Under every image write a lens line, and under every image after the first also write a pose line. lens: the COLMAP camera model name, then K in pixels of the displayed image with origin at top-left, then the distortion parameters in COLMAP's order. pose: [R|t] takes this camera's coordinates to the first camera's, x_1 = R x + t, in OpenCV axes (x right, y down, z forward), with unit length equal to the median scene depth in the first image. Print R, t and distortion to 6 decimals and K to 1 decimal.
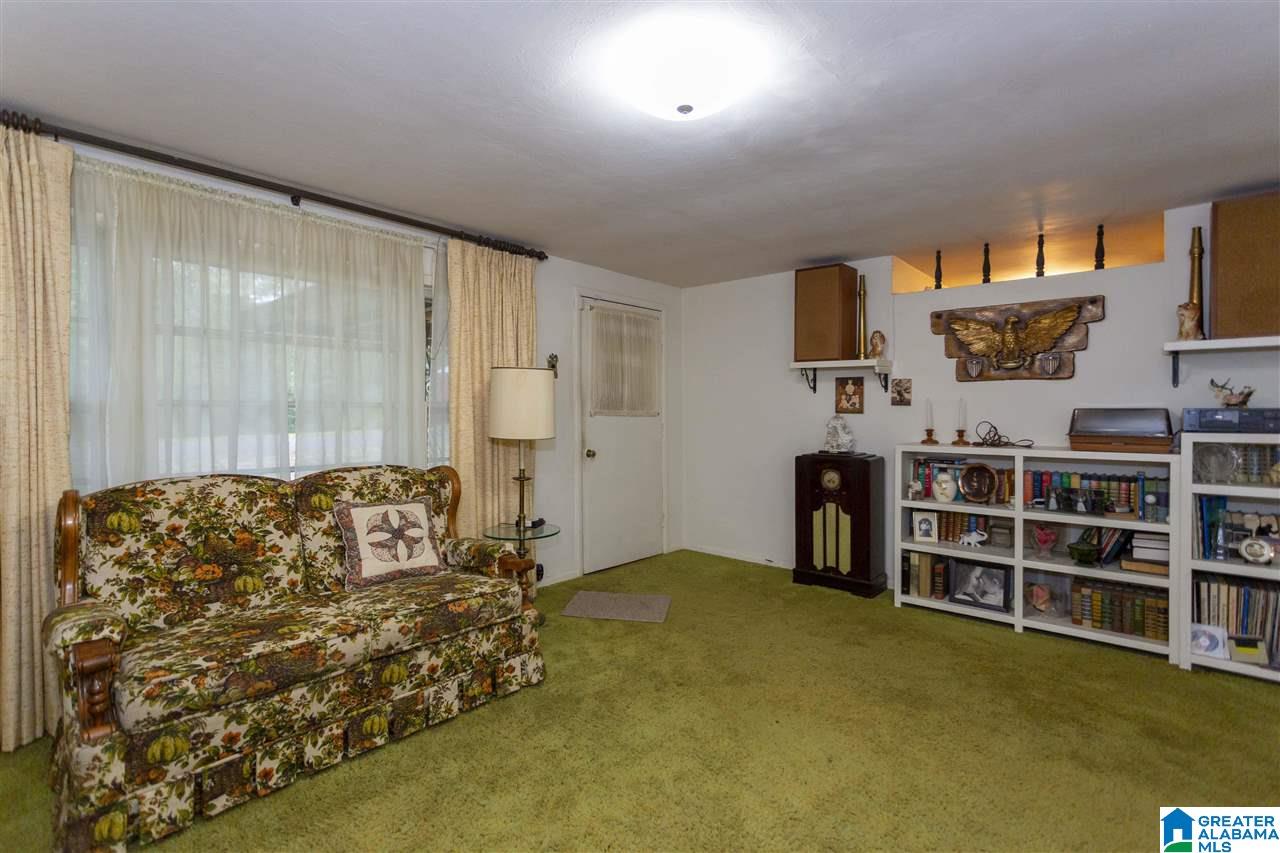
lens RADIAL K [[610.1, 0, 636.9], [0, 610.1, 408.3], [0, 0, 1]] dist [0.010892, -0.000057]
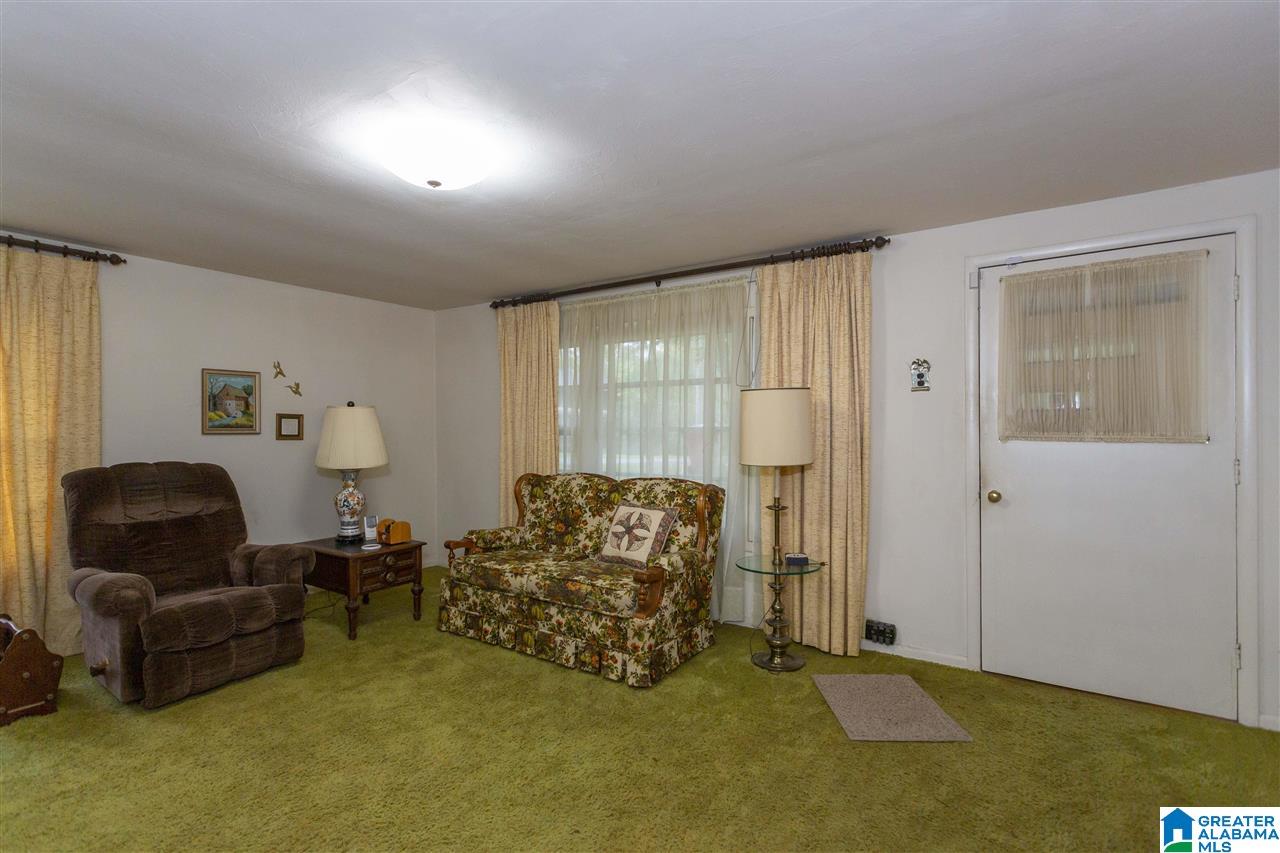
lens RADIAL K [[603.7, 0, 639.4], [0, 603.7, 434.5], [0, 0, 1]] dist [-0.000040, -0.000123]
pose [[0.128204, 0.001654, -0.991746, 0.982132], [0.007861, 0.999965, 0.002684, -0.000042], [0.991717, -0.008140, 0.128186, 0.959015]]
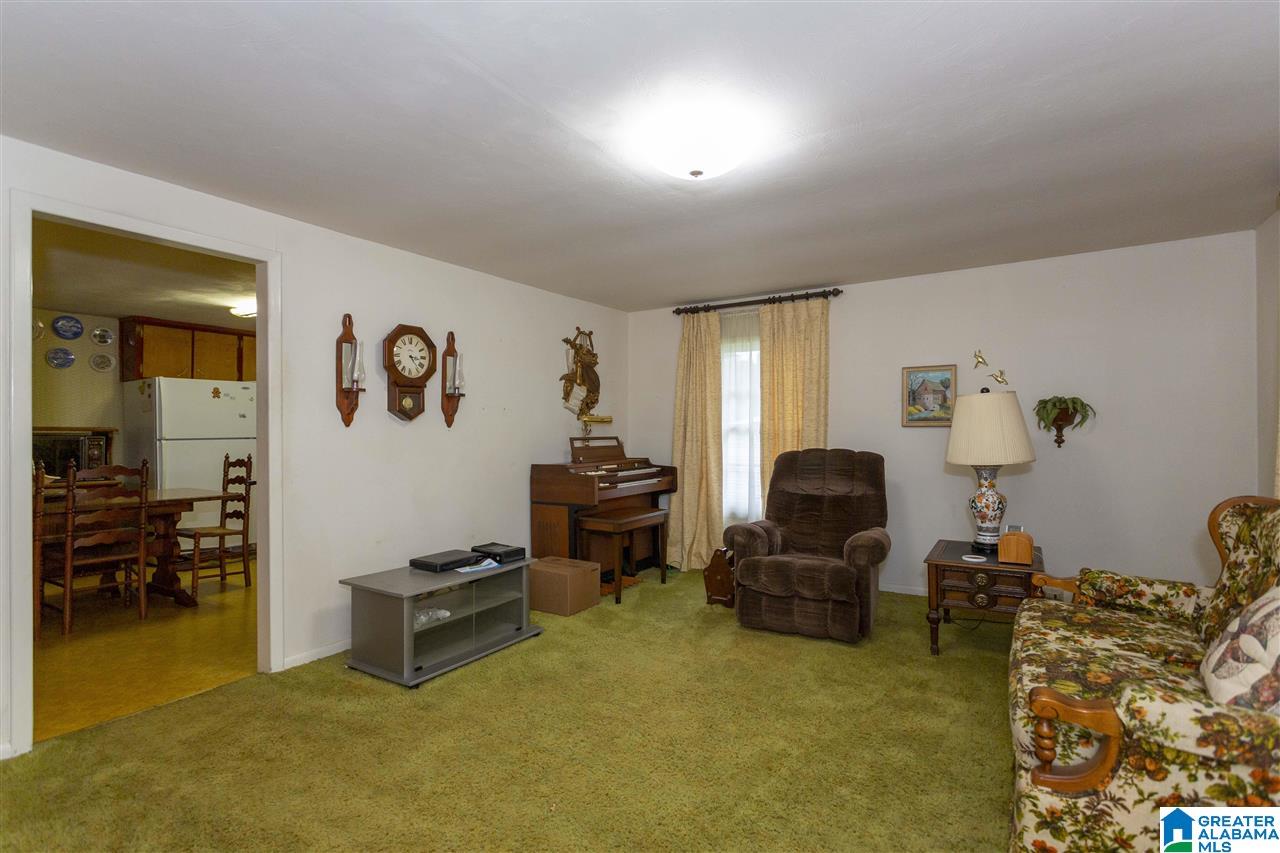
lens RADIAL K [[603.7, 0, 639.4], [0, 603.7, 434.5], [0, 0, 1]] dist [-0.000040, -0.000123]
pose [[-0.987913, 0.002162, -0.154997, 0.287662], [0.002660, 0.999992, -0.003004, 0.019880], [0.154989, -0.003380, -0.987910, 1.645619]]
